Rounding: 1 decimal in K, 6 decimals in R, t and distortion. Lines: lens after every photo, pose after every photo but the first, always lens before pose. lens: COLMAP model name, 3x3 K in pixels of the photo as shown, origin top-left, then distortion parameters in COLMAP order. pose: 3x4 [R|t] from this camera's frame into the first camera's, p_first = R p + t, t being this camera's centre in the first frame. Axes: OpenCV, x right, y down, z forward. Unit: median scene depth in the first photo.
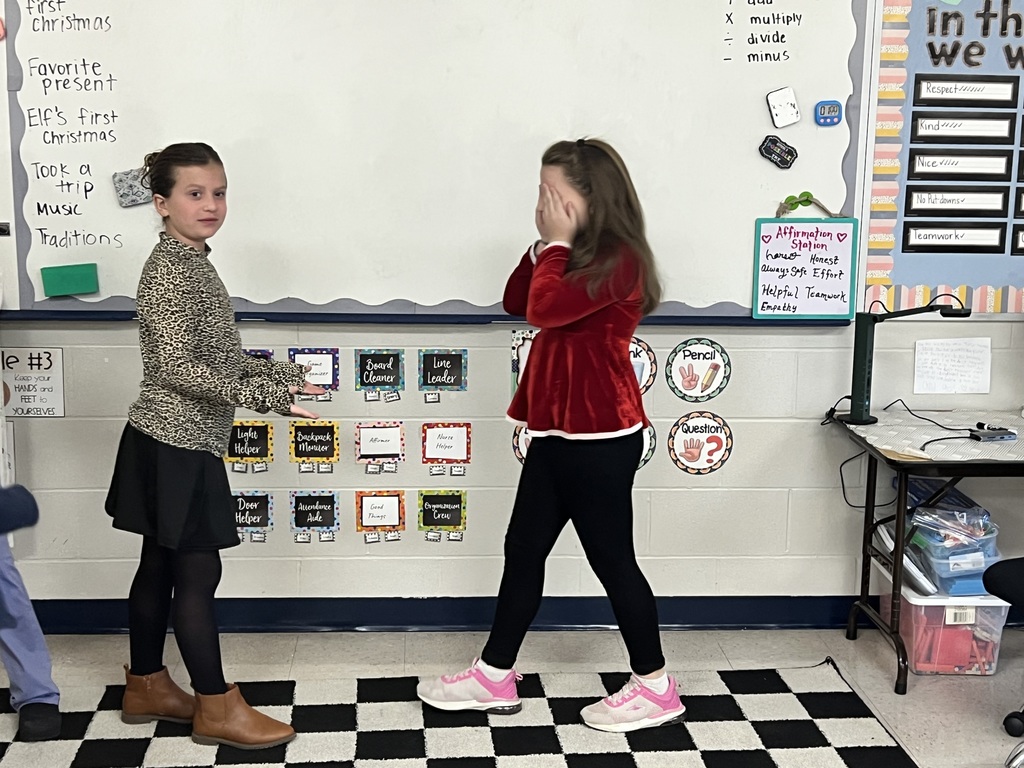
lens RADIAL K [[1448.5, 0, 511.3], [0, 1448.5, 391.7], [0, 0, 1]] dist [0.034282, 0.000000]
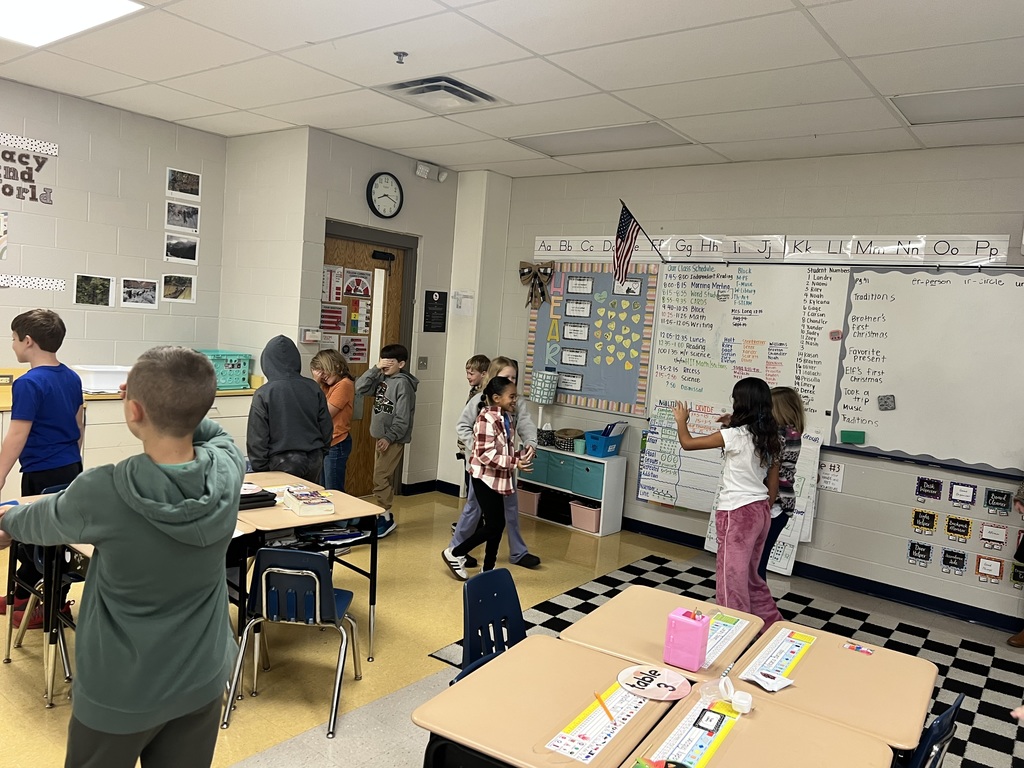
lens RADIAL K [[741.0, 0, 506.8], [0, 741.0, 382.8], [0, 0, 1]] dist [-0.011818, -0.007235]
pose [[0.736873, 0.095539, -0.669246, 0.083730], [-0.188719, 0.979679, -0.067934, 0.026280], [0.649156, 0.176359, 0.739928, -0.290052]]
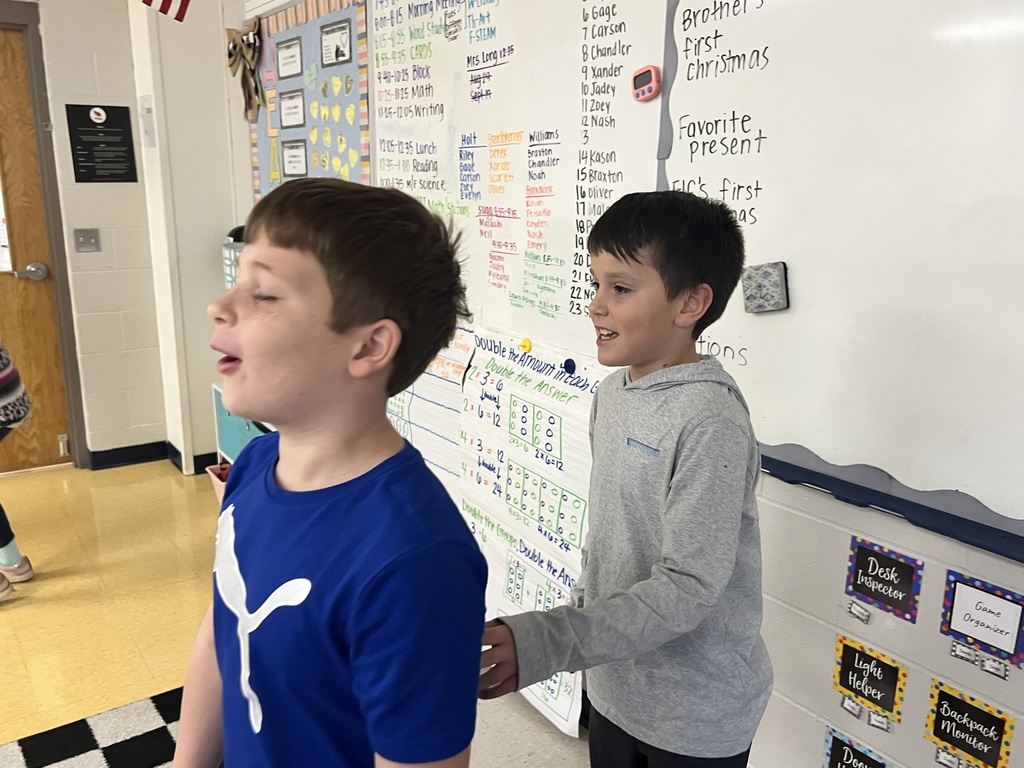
lens RADIAL K [[847.5, 0, 515.7], [0, 847.5, 396.6], [0, 0, 1]] dist [0.017669, -0.006773]
pose [[0.505747, 0.195228, -0.840301, 0.041172], [-0.161698, 0.978246, 0.129957, -0.118273], [0.847392, 0.070149, 0.526313, 0.653215]]
